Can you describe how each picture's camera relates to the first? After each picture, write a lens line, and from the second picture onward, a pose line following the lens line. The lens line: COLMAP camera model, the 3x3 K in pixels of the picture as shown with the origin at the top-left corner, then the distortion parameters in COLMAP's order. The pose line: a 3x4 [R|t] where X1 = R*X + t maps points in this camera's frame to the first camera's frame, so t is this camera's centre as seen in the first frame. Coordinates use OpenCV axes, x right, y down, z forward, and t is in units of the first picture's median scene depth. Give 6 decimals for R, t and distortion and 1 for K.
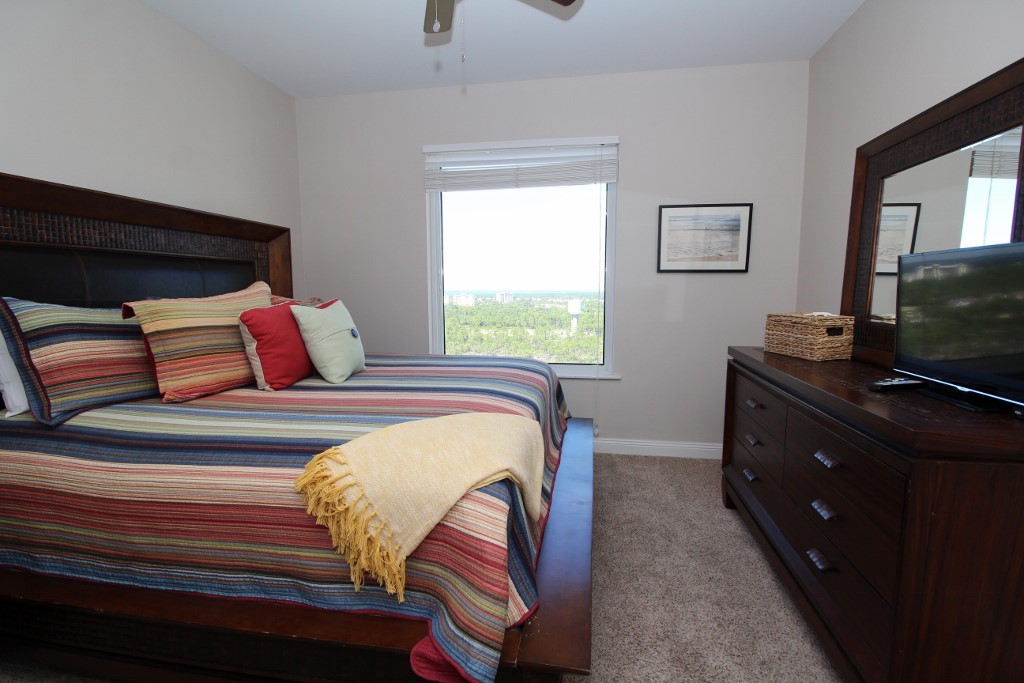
lens RADIAL K [[475.1, 0, 512.7], [0, 475.1, 342.3], [0, 0, 1]] dist [0.001411, -0.013594]
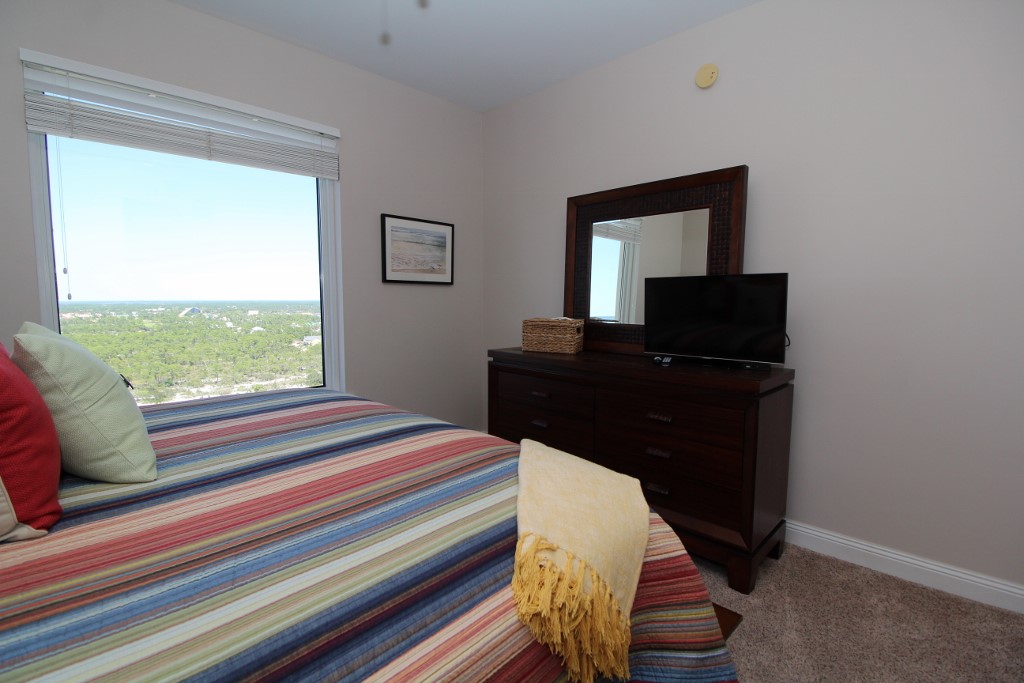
lens RADIAL K [[475.1, 0, 512.7], [0, 475.1, 342.3], [0, 0, 1]] dist [0.001411, -0.013594]
pose [[0.573247, -0.071348, 0.816270, -0.541078], [0.088985, 0.995731, 0.024542, -0.039536], [-0.814537, 0.058567, 0.577148, 0.363636]]
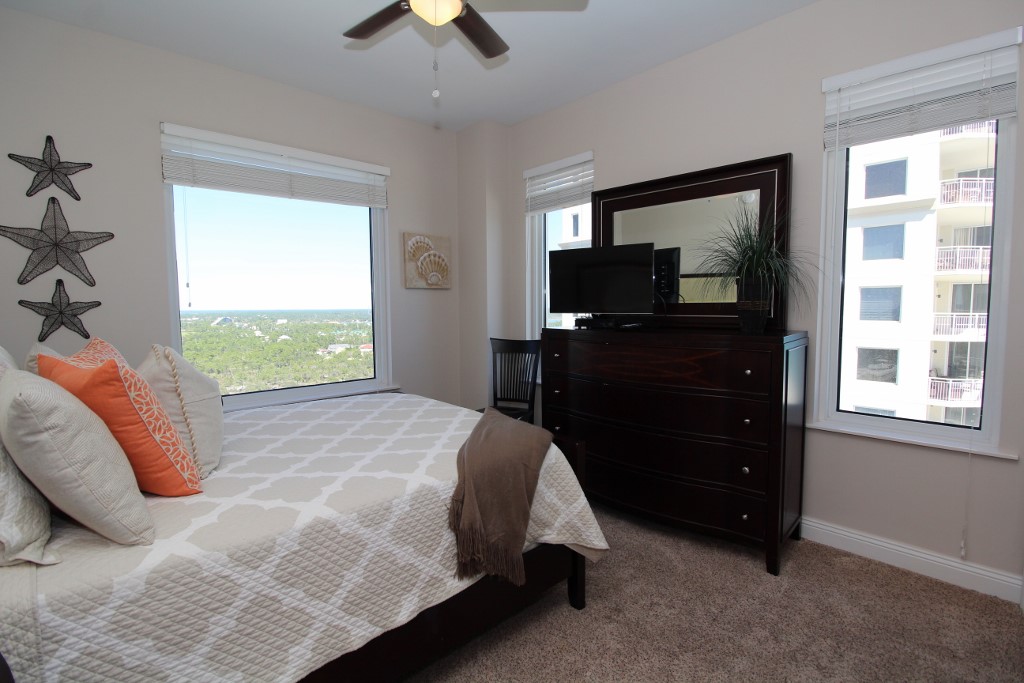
lens RADIAL K [[475.1, 0, 512.7], [0, 475.1, 342.3], [0, 0, 1]] dist [0.001411, -0.013594]
pose [[0.604723, -0.059241, 0.794229, -0.774723], [0.092503, 0.995705, 0.003838, -0.013855], [-0.791046, 0.071148, 0.607606, 0.196212]]
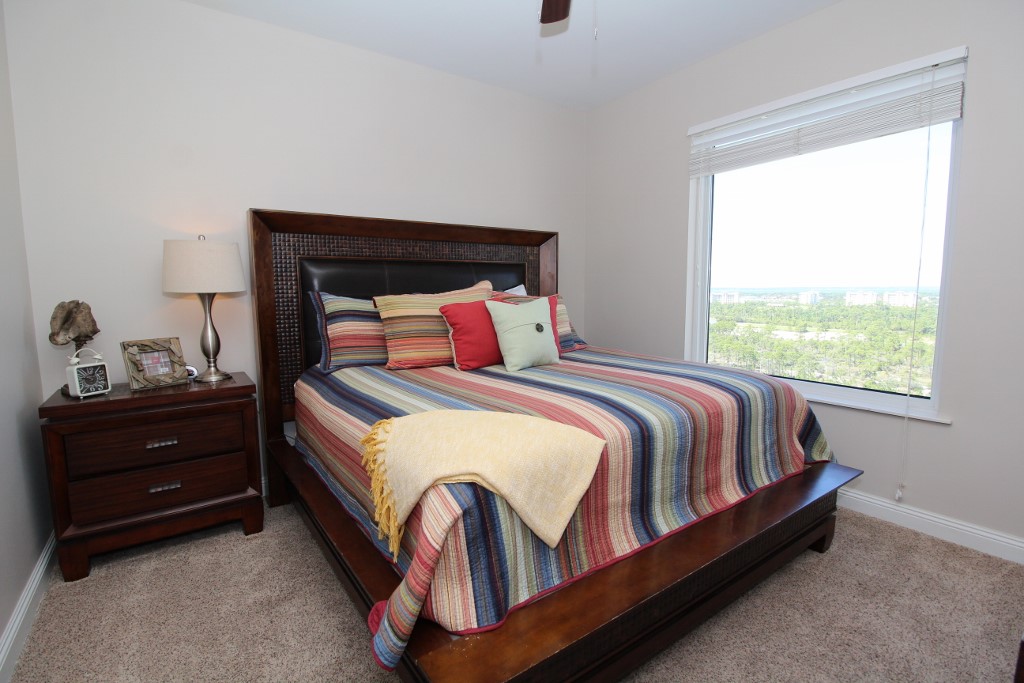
lens RADIAL K [[475.1, 0, 512.7], [0, 475.1, 342.3], [0, 0, 1]] dist [0.001411, -0.013594]
pose [[0.707458, 0.076292, -0.702626, 0.401141], [-0.071925, 0.996767, 0.035810, -0.021585], [0.703086, 0.025202, 0.710658, 0.209232]]
